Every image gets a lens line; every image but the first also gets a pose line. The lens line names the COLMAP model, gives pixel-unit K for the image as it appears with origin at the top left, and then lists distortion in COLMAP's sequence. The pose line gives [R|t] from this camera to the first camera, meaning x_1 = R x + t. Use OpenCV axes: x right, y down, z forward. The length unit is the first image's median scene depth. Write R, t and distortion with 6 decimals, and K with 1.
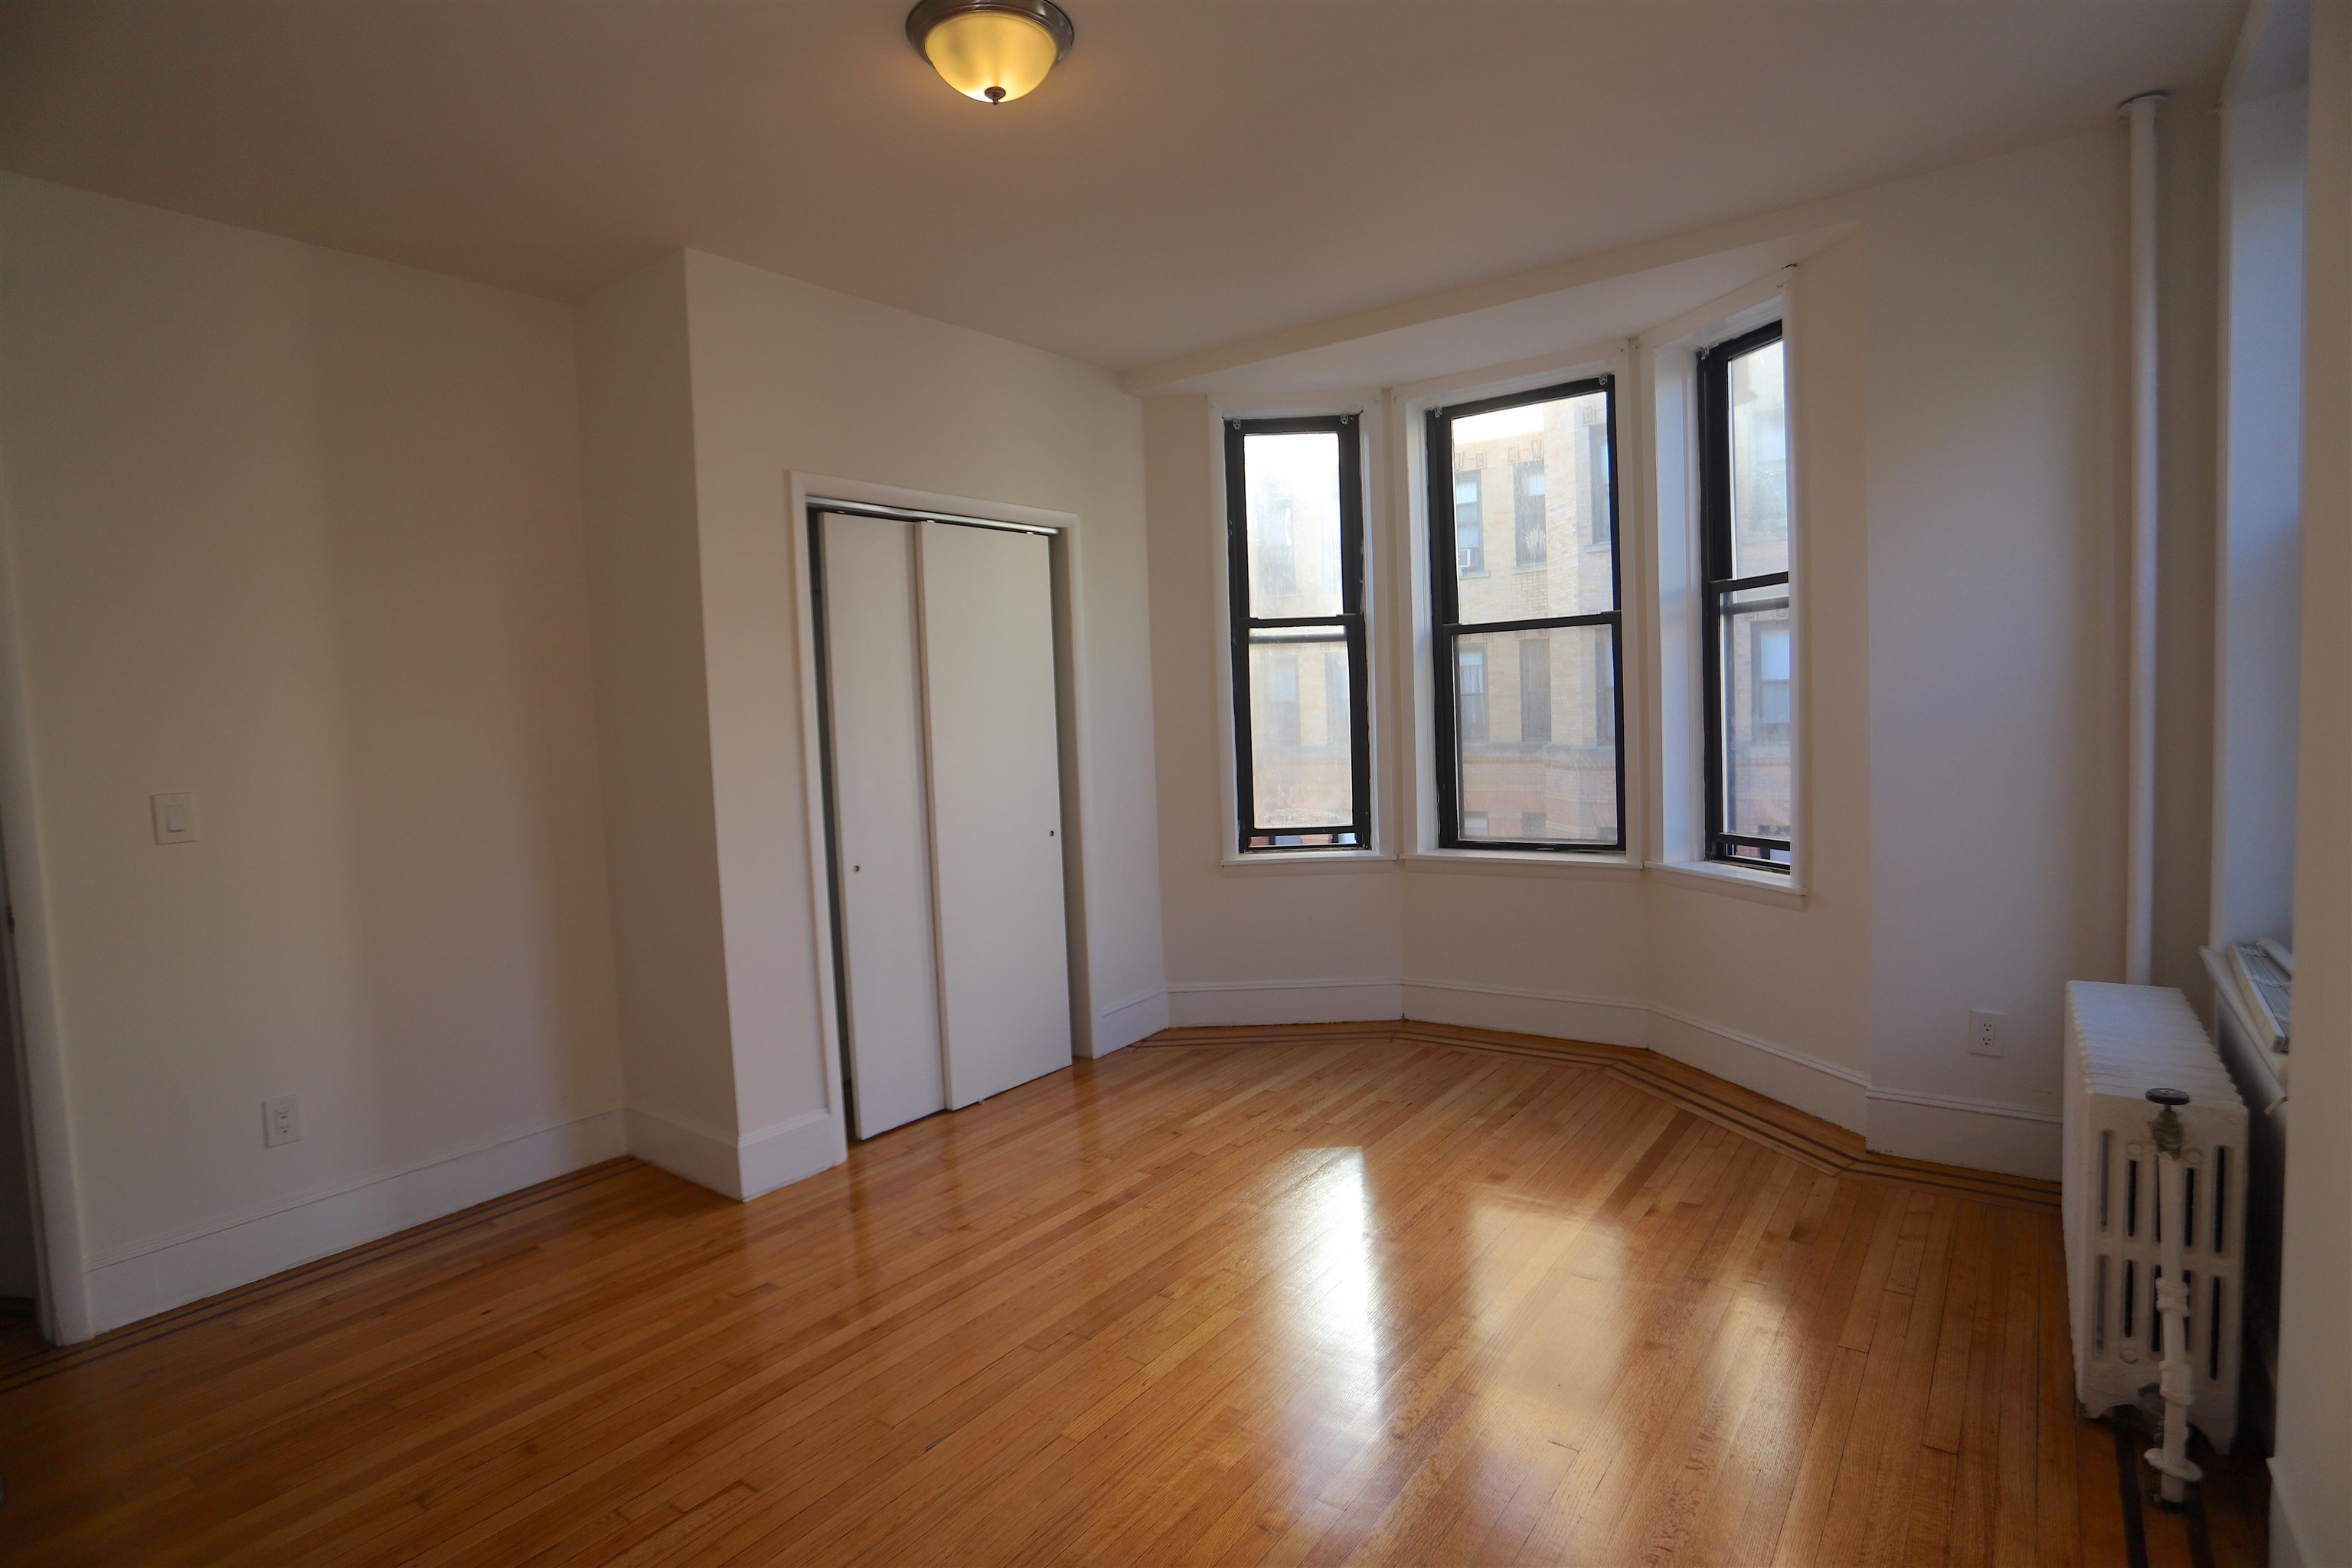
lens RADIAL K [[1166.9, 0, 1203.8], [0, 1166.9, 783.0], [0, 0, 1]] dist [-0.077978, 0.036148]
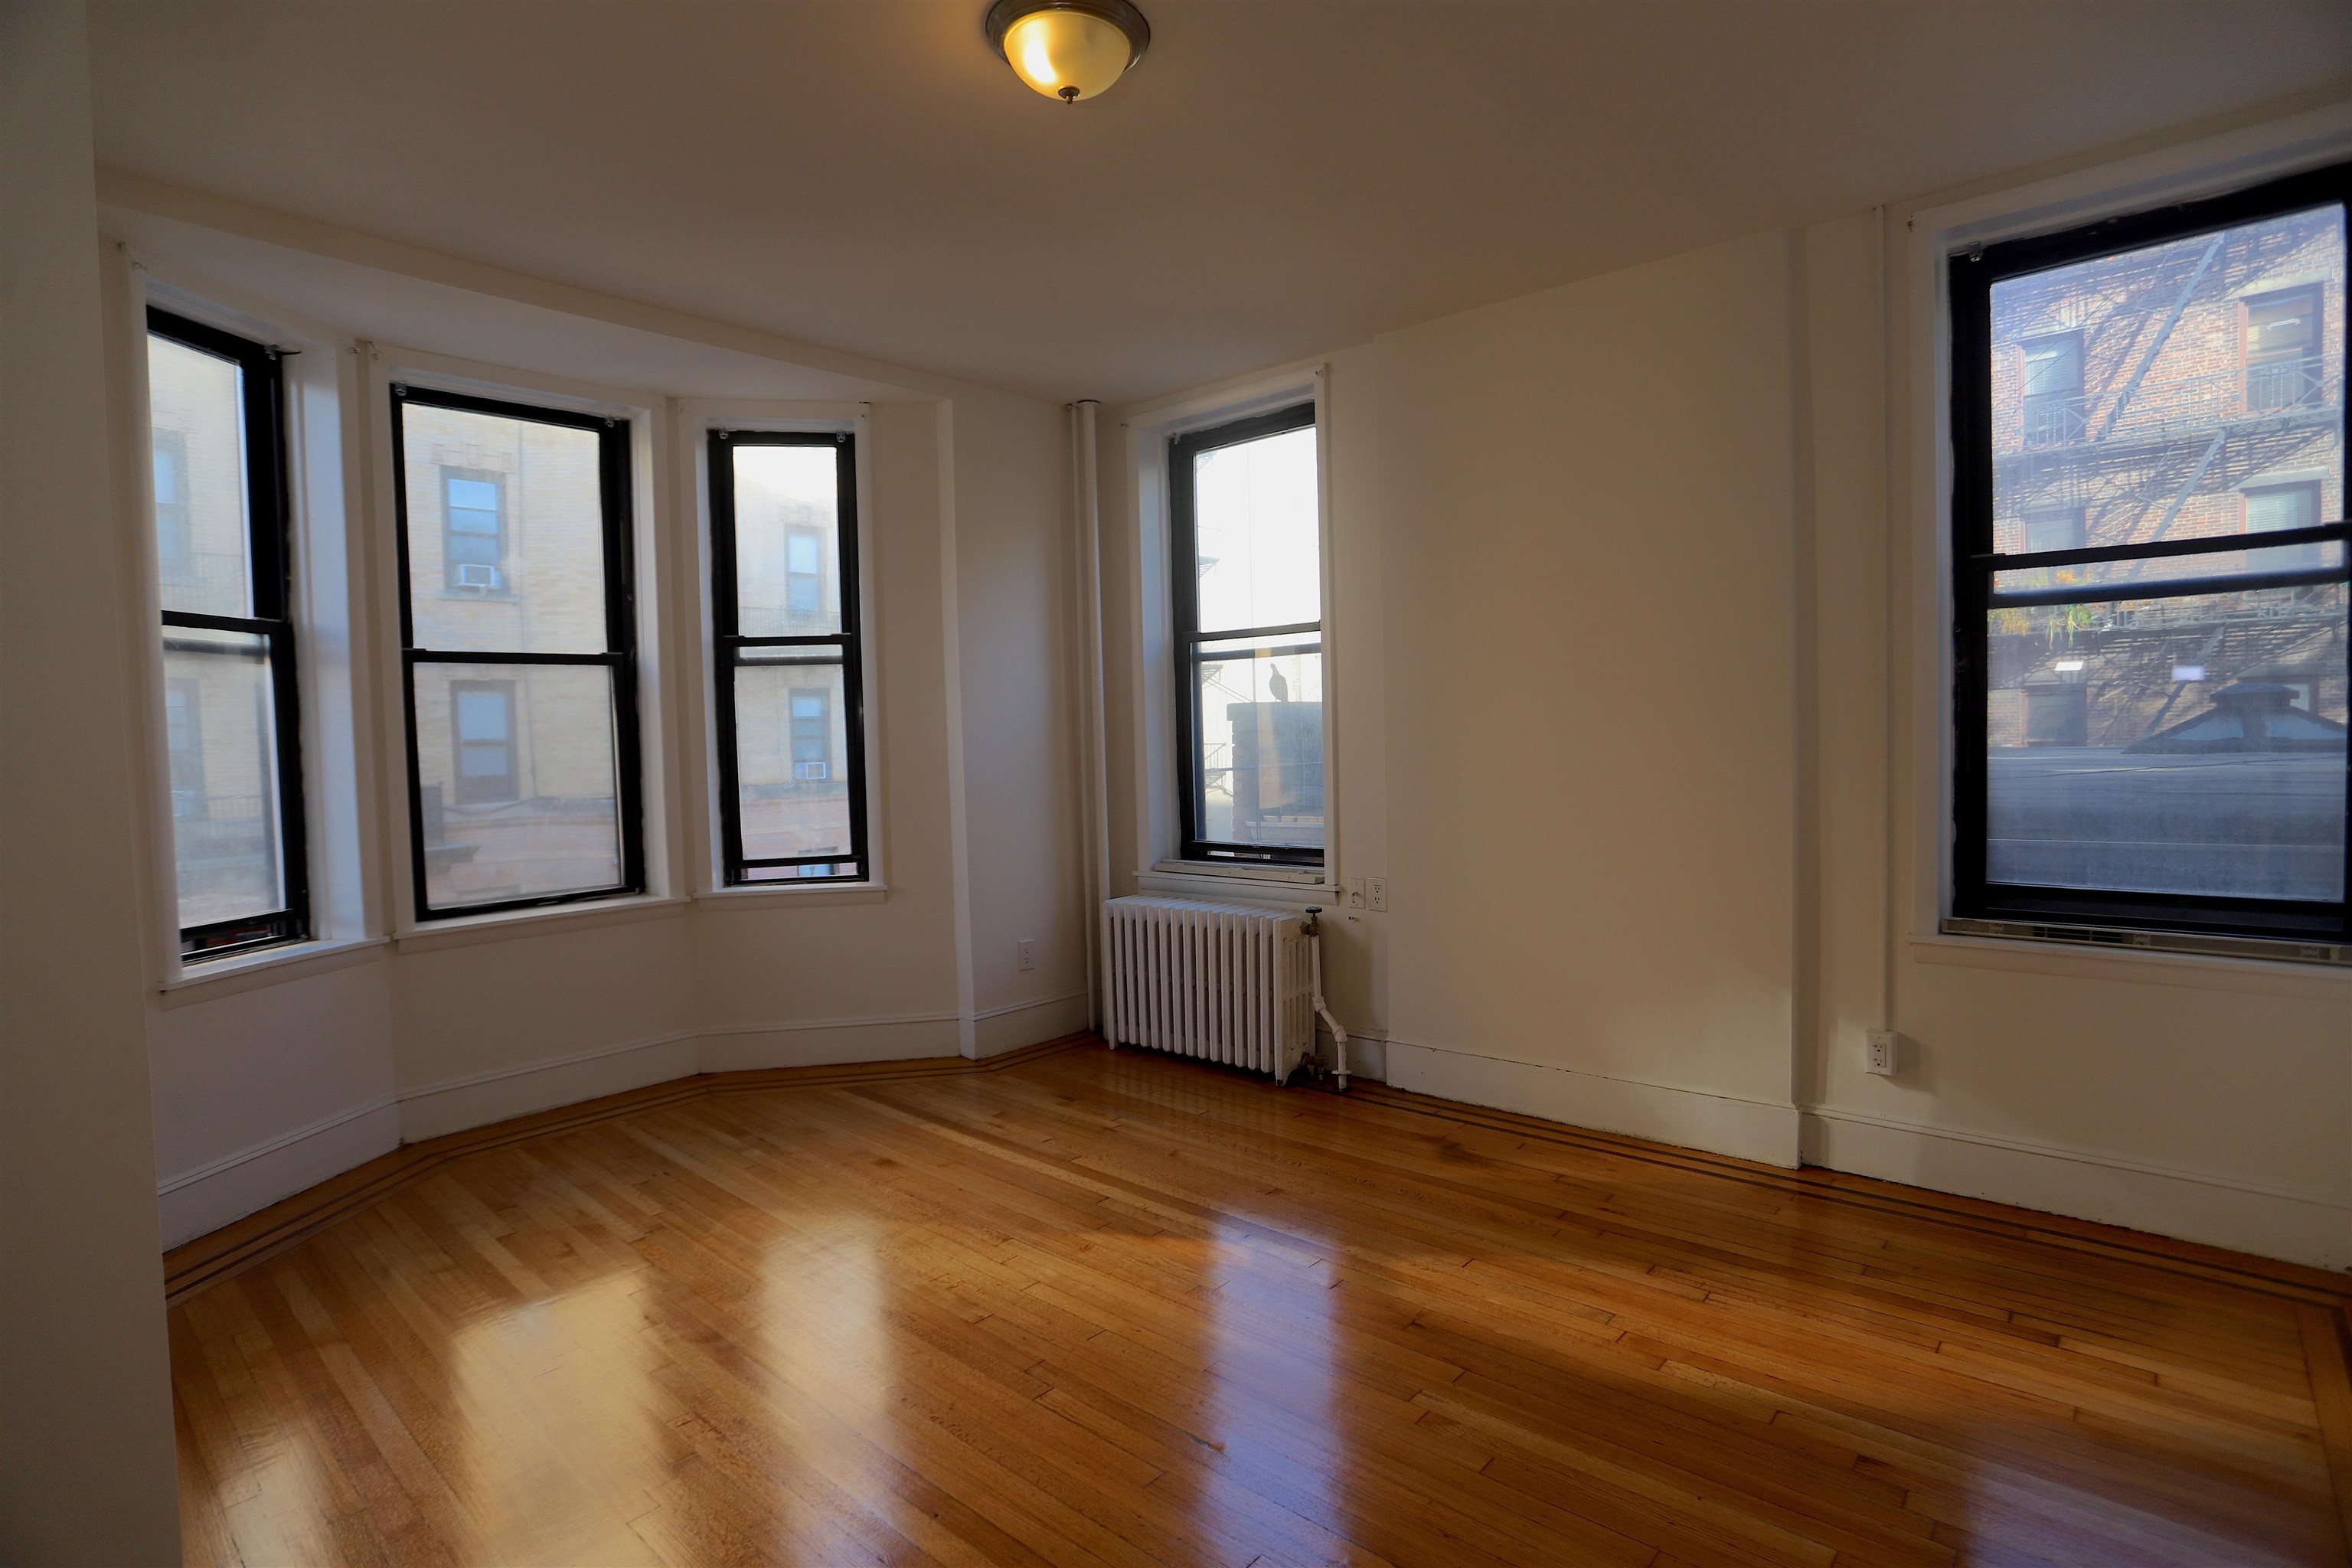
lens RADIAL K [[1156.9, 0, 1212.1], [0, 1156.9, 784.1], [0, 0, 1]] dist [-0.082953, 0.040271]
pose [[0.086516, -0.007998, 0.996218, -0.604349], [0.085089, 0.996373, 0.000609, 0.007705], [-0.992610, 0.084715, 0.086883, 0.427998]]
